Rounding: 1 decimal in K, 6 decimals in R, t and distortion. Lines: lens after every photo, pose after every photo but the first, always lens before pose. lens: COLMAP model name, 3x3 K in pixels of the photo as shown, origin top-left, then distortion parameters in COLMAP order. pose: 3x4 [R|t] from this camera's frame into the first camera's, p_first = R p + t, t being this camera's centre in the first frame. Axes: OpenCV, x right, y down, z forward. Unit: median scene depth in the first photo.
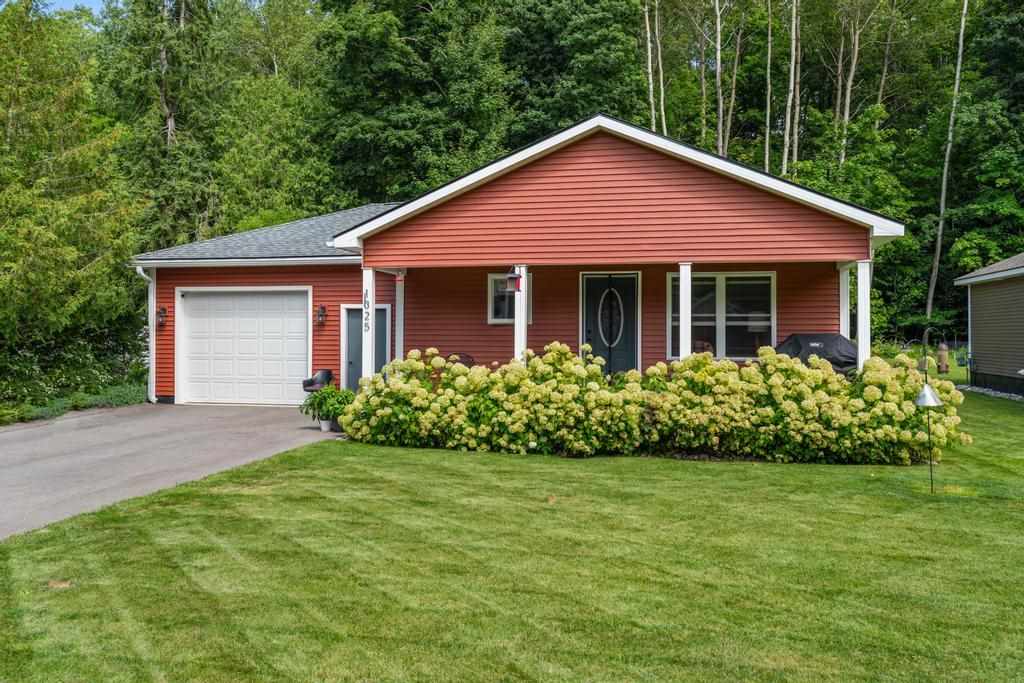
lens RADIAL K [[823.2, 0, 512.0], [0, 823.2, 341.5], [0, 0, 1]] dist [-0.001423, 0.002661]
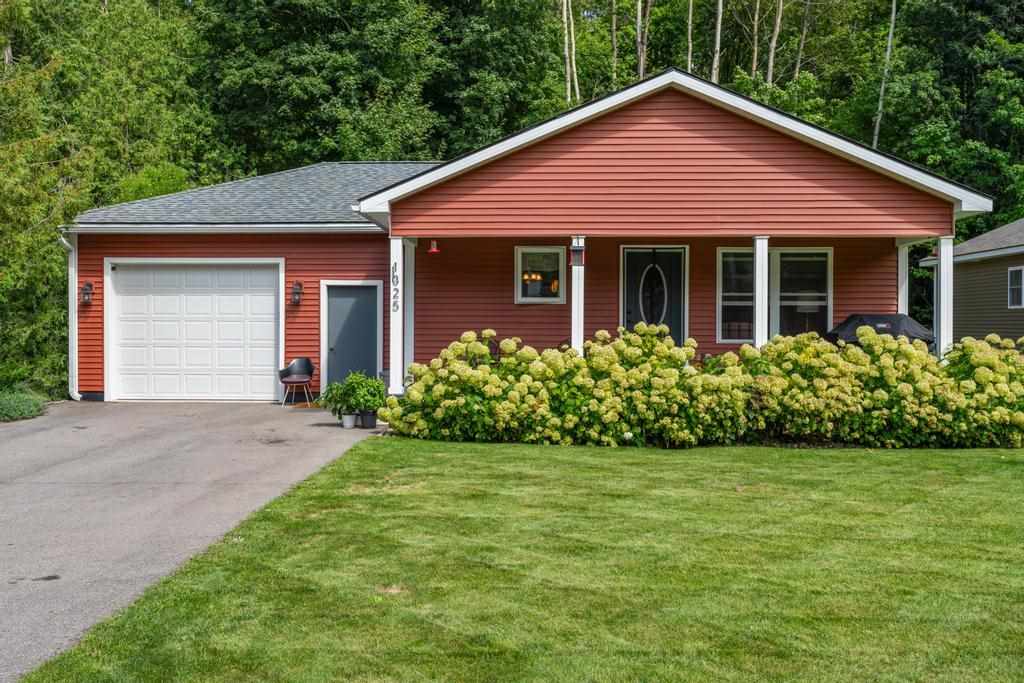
lens RADIAL K [[958.7, 0, 512.0], [0, 958.7, 341.5], [0, 0, 1]] dist [0.011120, 0.005325]
pose [[0.984263, -0.003906, 0.176667, -0.270698], [0.001897, 0.999932, 0.011540, 0.009504], [-0.176700, -0.011023, 0.984203, -0.007865]]
